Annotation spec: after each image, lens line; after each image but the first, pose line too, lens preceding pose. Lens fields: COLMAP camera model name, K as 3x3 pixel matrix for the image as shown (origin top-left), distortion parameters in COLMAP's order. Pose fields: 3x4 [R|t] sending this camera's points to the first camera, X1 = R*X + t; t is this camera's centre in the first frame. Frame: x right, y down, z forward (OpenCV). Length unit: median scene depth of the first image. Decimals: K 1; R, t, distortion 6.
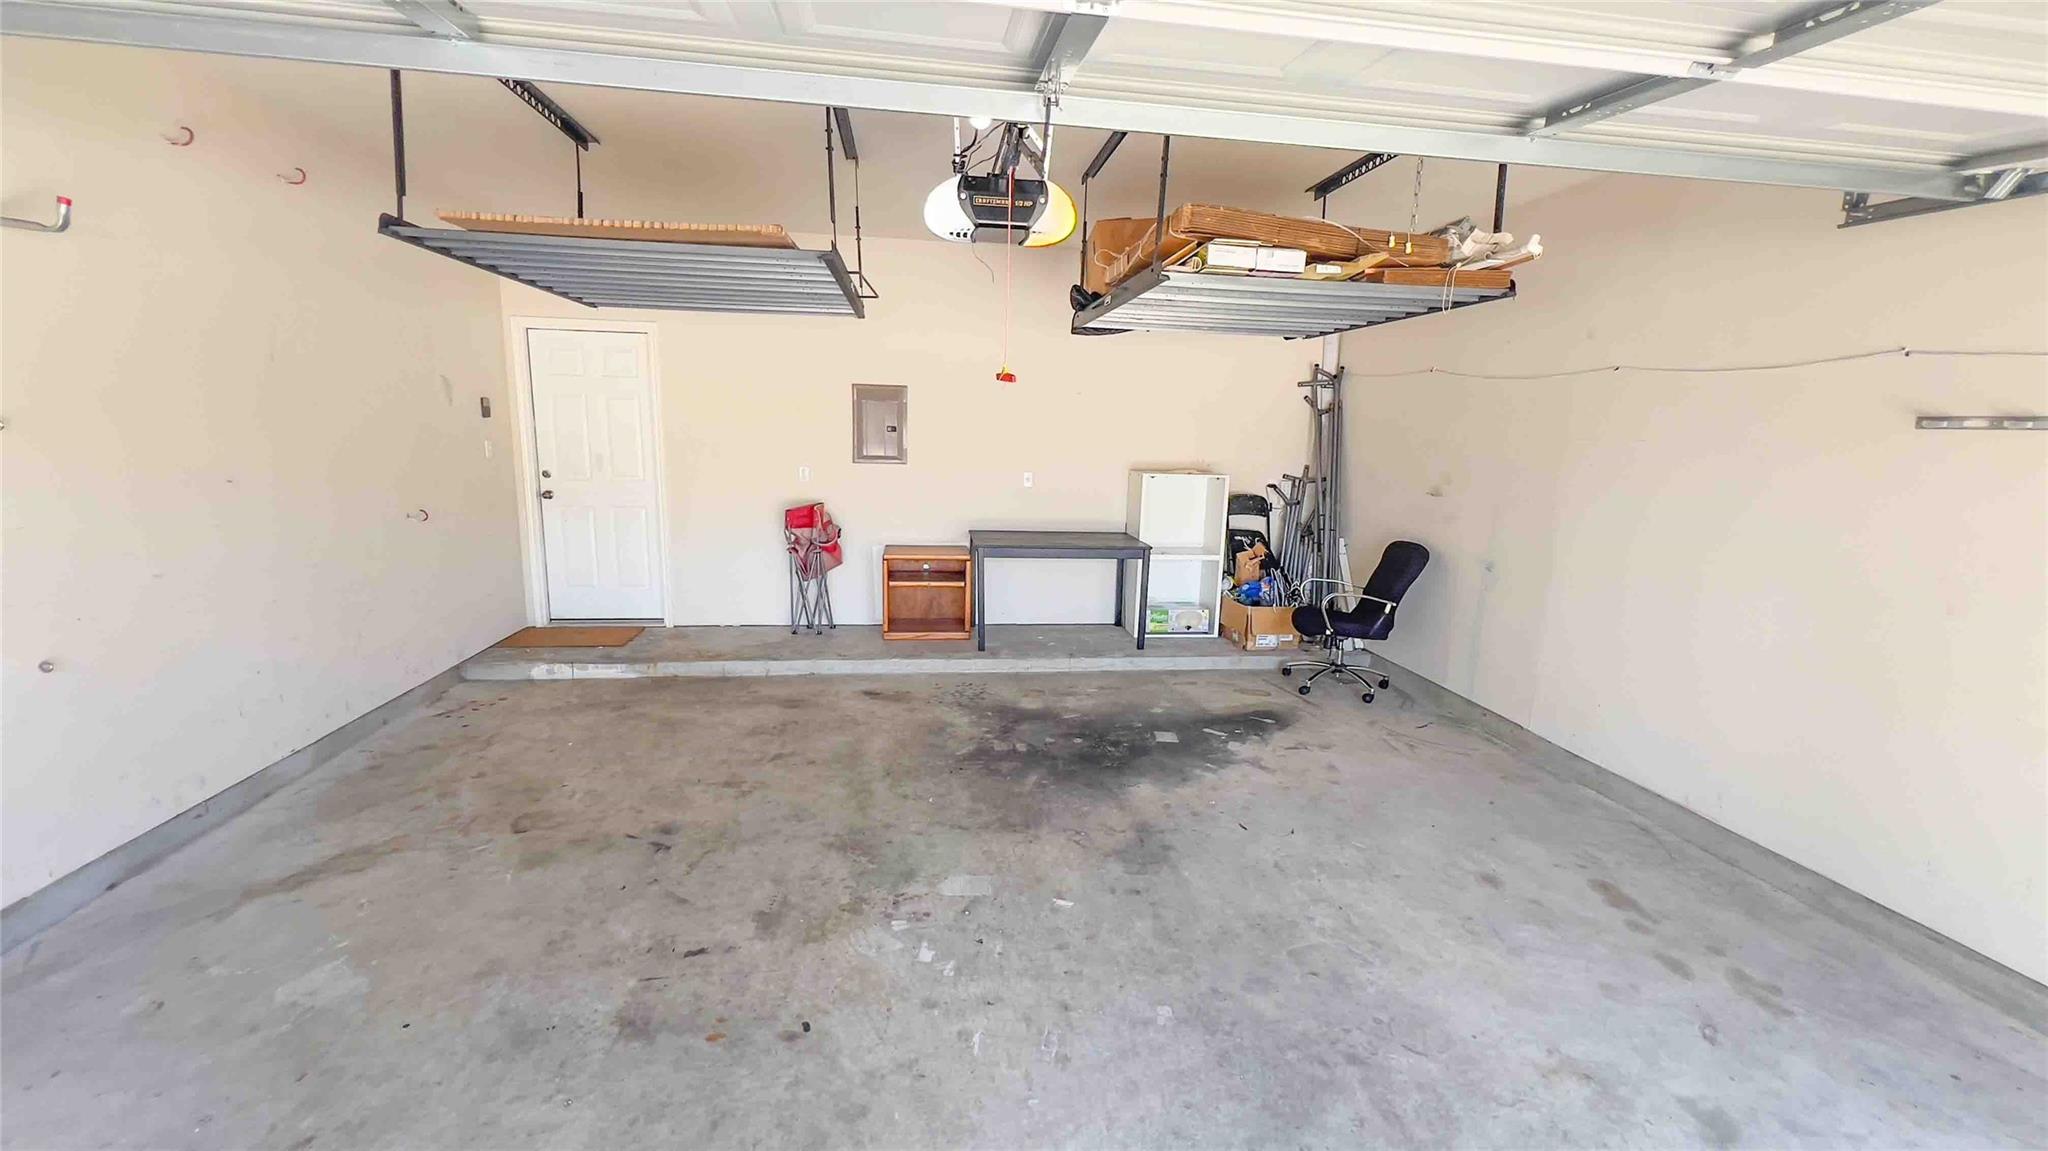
lens RADIAL K [[804.5, 0, 1028.0], [0, 804.5, 572.4], [0, 0, 1]] dist [-0.000294, 0.000009]
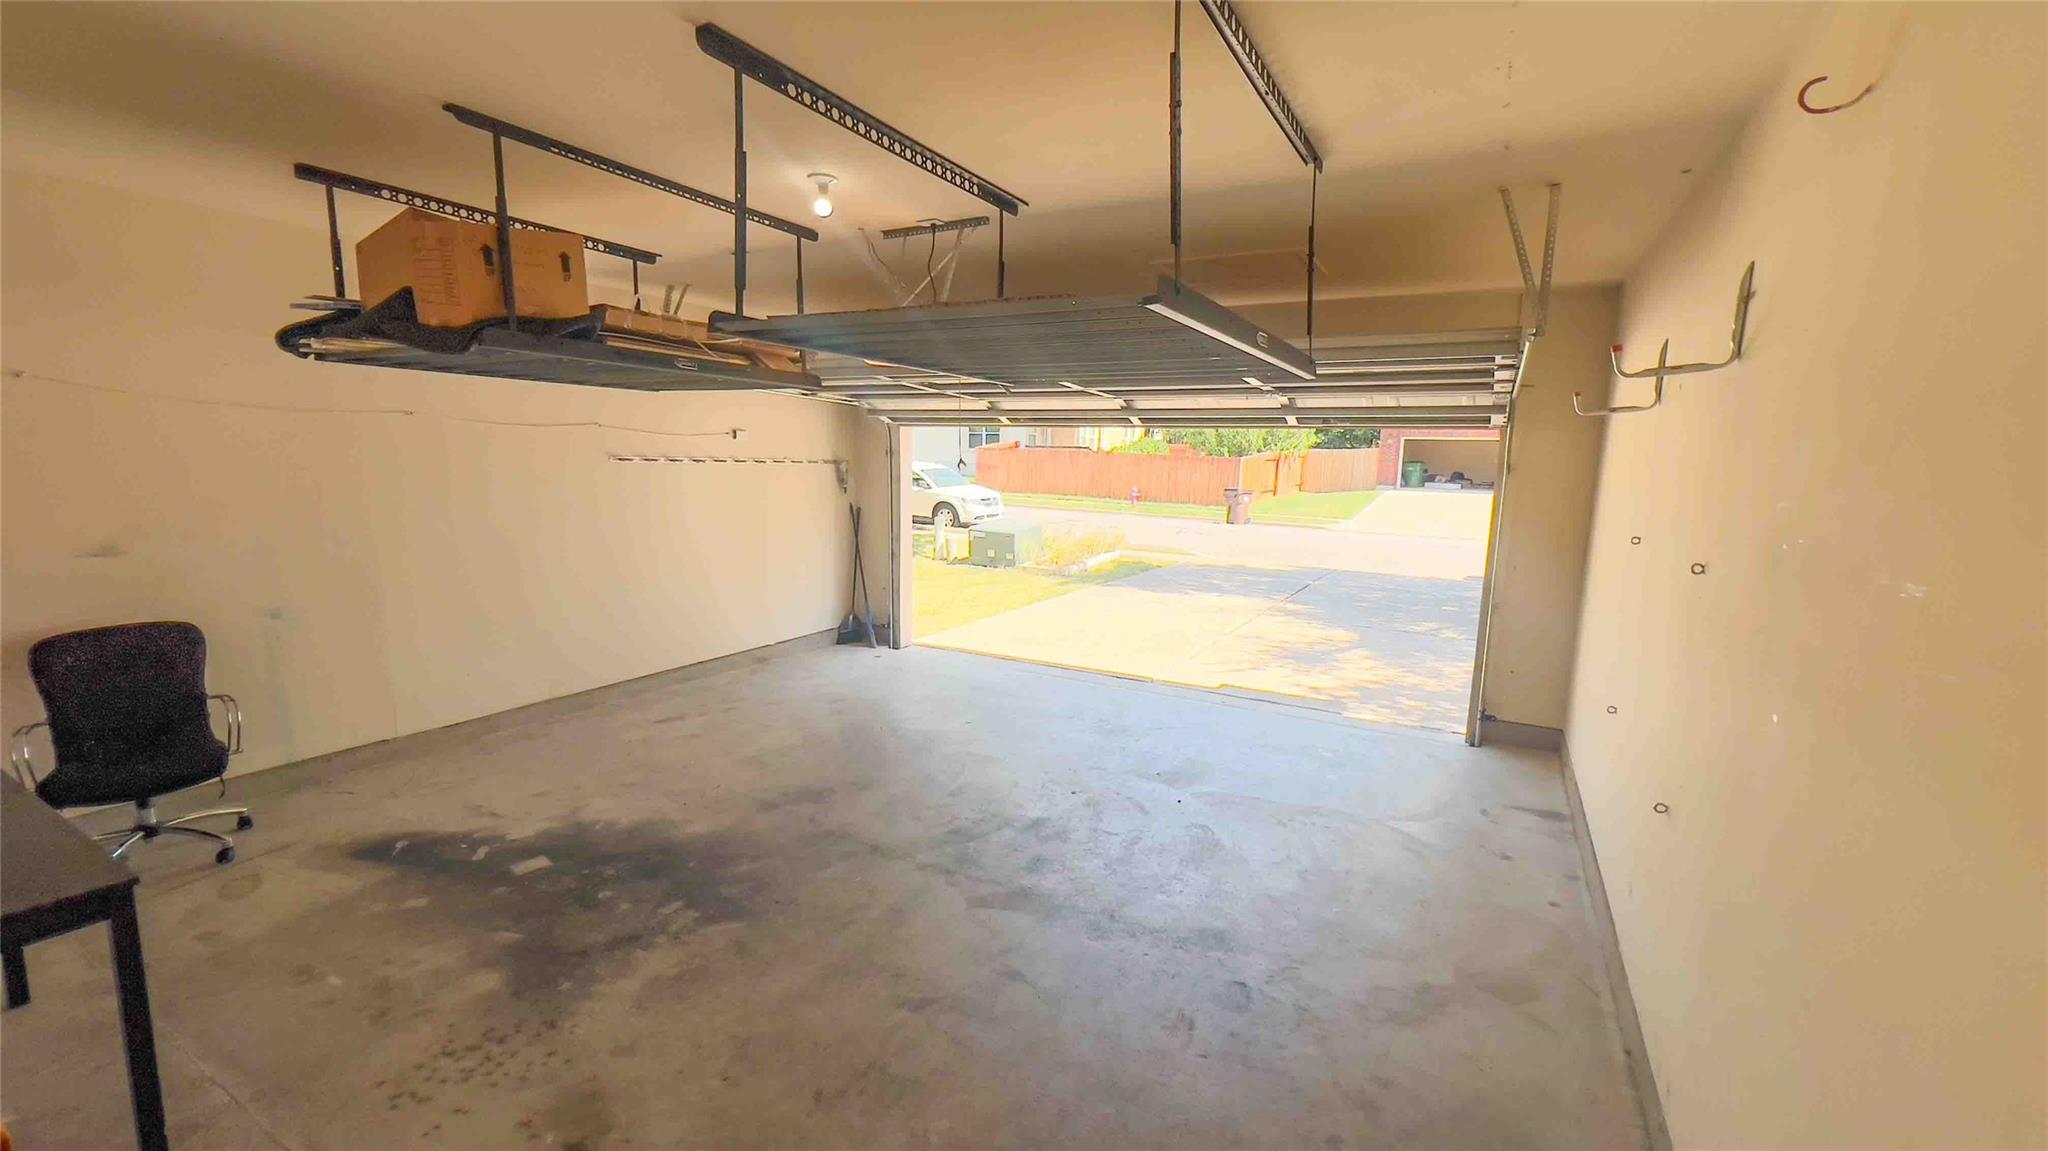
lens RADIAL K [[804.5, 0, 1028.0], [0, 804.5, 572.4], [0, 0, 1]] dist [-0.000294, 0.000009]
pose [[-0.789133, -0.132738, 0.599709, -0.675337], [0.065227, 0.952739, 0.296706, -0.284618], [-0.610750, 0.273258, -0.743179, 1.240090]]
